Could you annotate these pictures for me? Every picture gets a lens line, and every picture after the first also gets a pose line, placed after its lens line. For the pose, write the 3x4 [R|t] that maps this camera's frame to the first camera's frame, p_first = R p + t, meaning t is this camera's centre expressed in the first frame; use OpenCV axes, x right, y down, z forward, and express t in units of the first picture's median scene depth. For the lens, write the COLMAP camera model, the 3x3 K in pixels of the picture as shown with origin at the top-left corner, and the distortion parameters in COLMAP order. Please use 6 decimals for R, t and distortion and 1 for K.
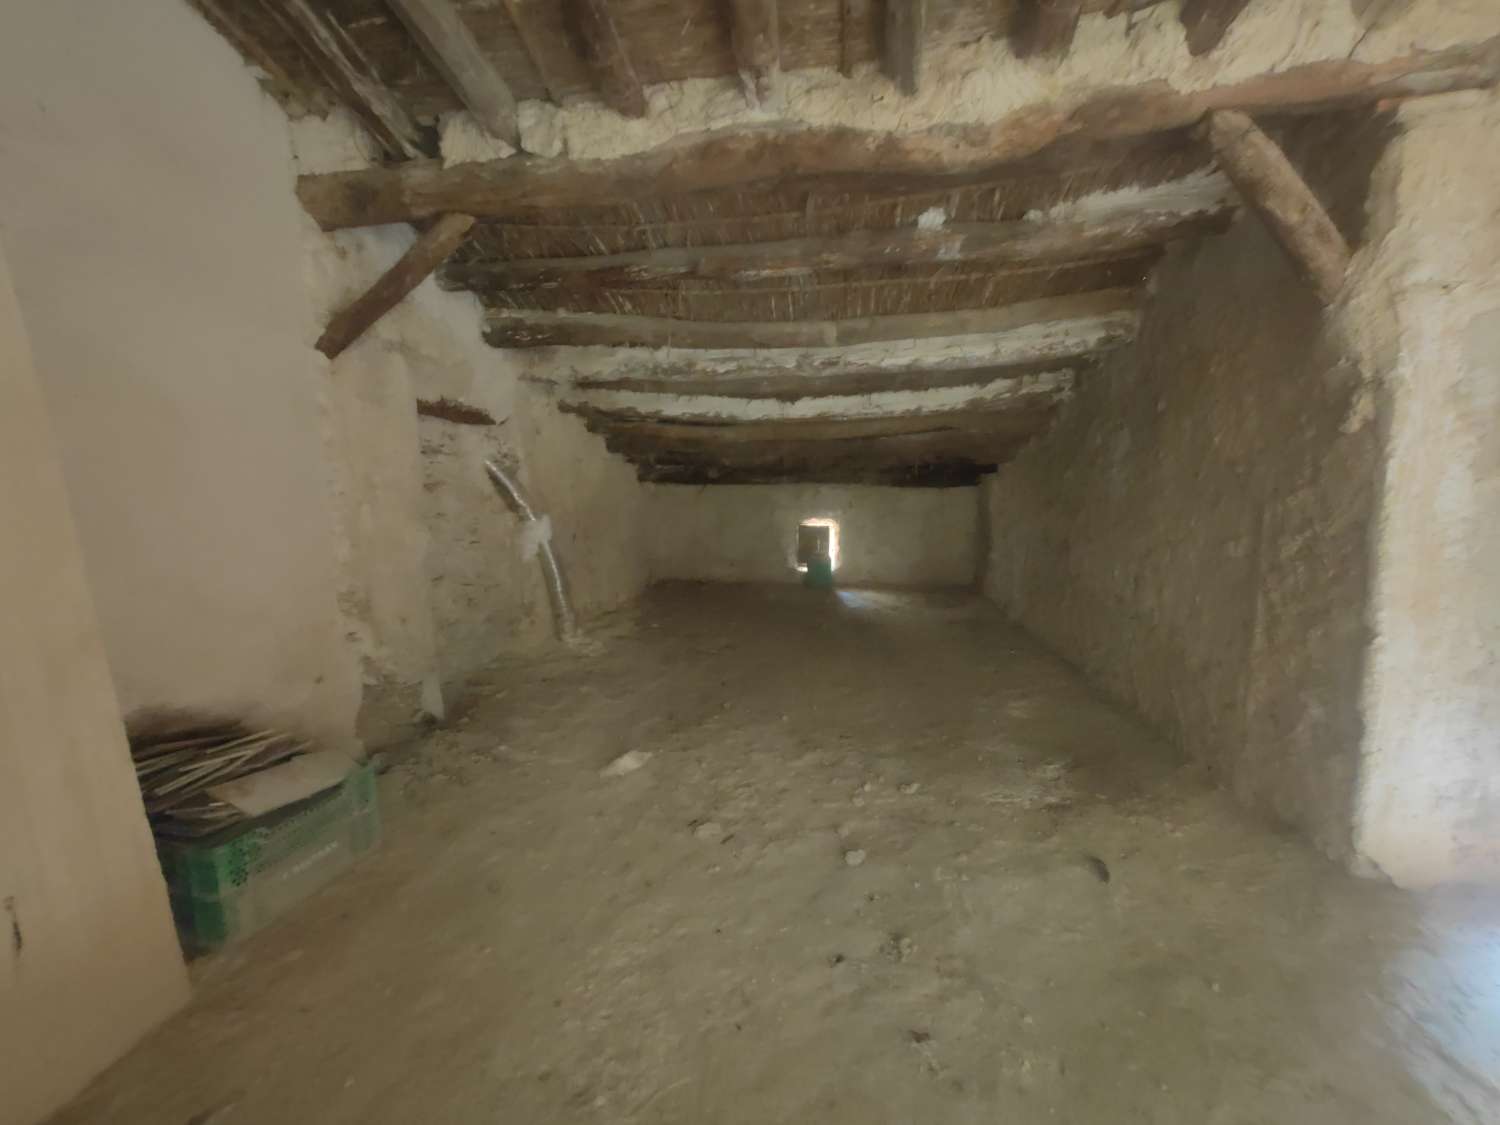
lens RADIAL K [[658.2, 0, 747.2], [0, 658.2, 549.2], [0, 0, 1]] dist [0.007023, -0.002102]
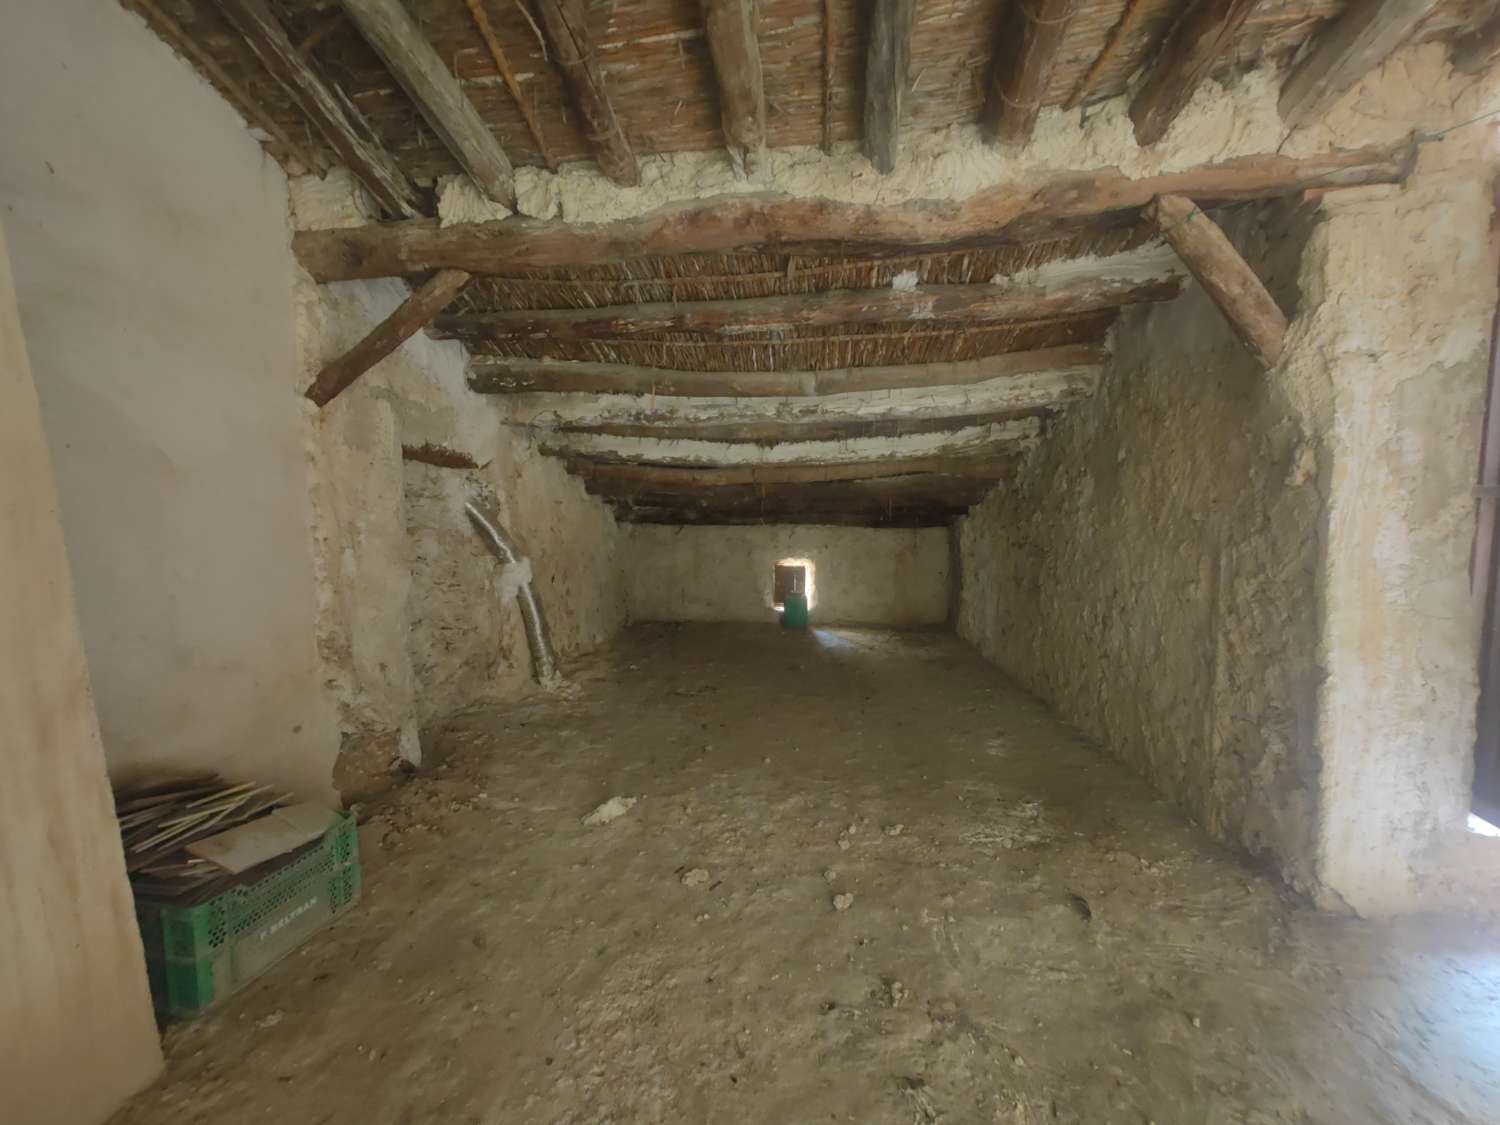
lens RADIAL K [[658.2, 0, 747.0], [0, 658.2, 549.5], [0, 0, 1]] dist [0.007023, -0.002102]
pose [[0.999066, -0.001556, 0.043185, -0.026232], [0.003959, 0.998444, -0.055618, -0.013682], [-0.043031, 0.055737, 0.997518, -0.028813]]
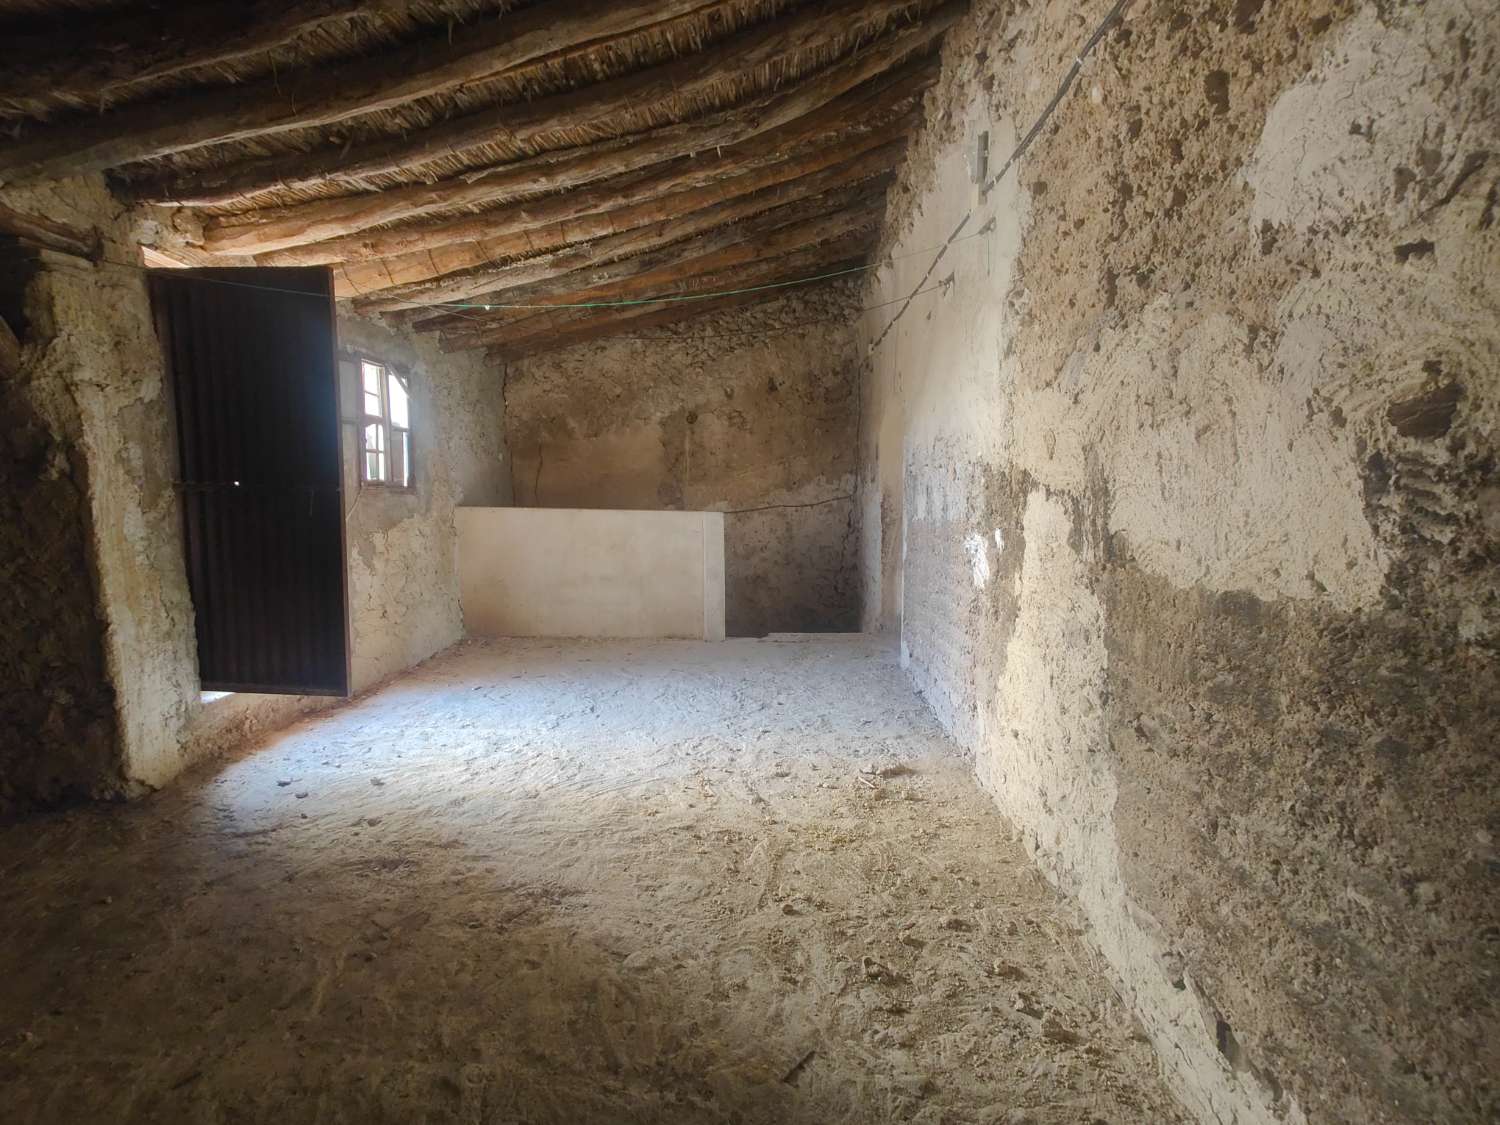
lens RADIAL K [[658.2, 0, 756.8], [0, 658.2, 553.2], [0, 0, 1]] dist [0.007023, -0.002102]
pose [[-0.196440, -0.094380, 0.975963, -0.600449], [0.132350, 0.983695, 0.121767, -0.007113], [-0.971542, 0.153089, -0.180746, -0.097321]]
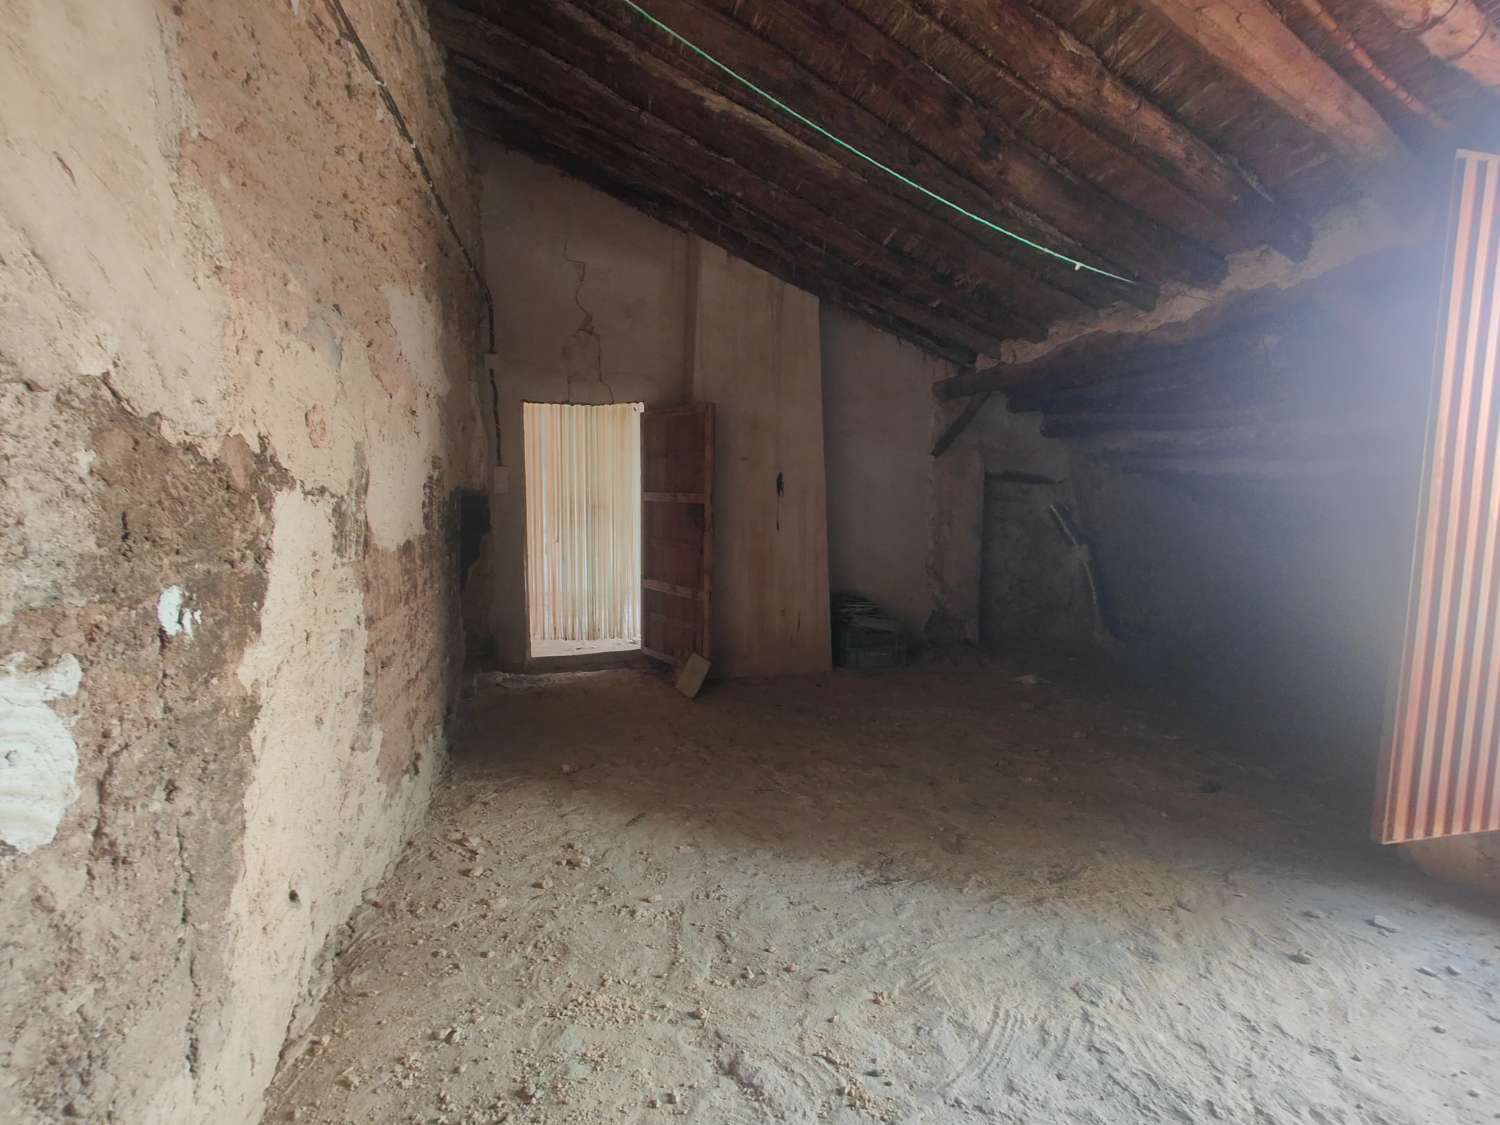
lens RADIAL K [[658.2, 0, 747.8], [0, 658.2, 557.3], [0, 0, 1]] dist [0.007023, -0.002102]
pose [[0.453575, 0.100786, -0.885501, 1.310082], [-0.145565, 0.988620, 0.037961, 0.061584], [0.879250, 0.111679, 0.463084, -0.671315]]
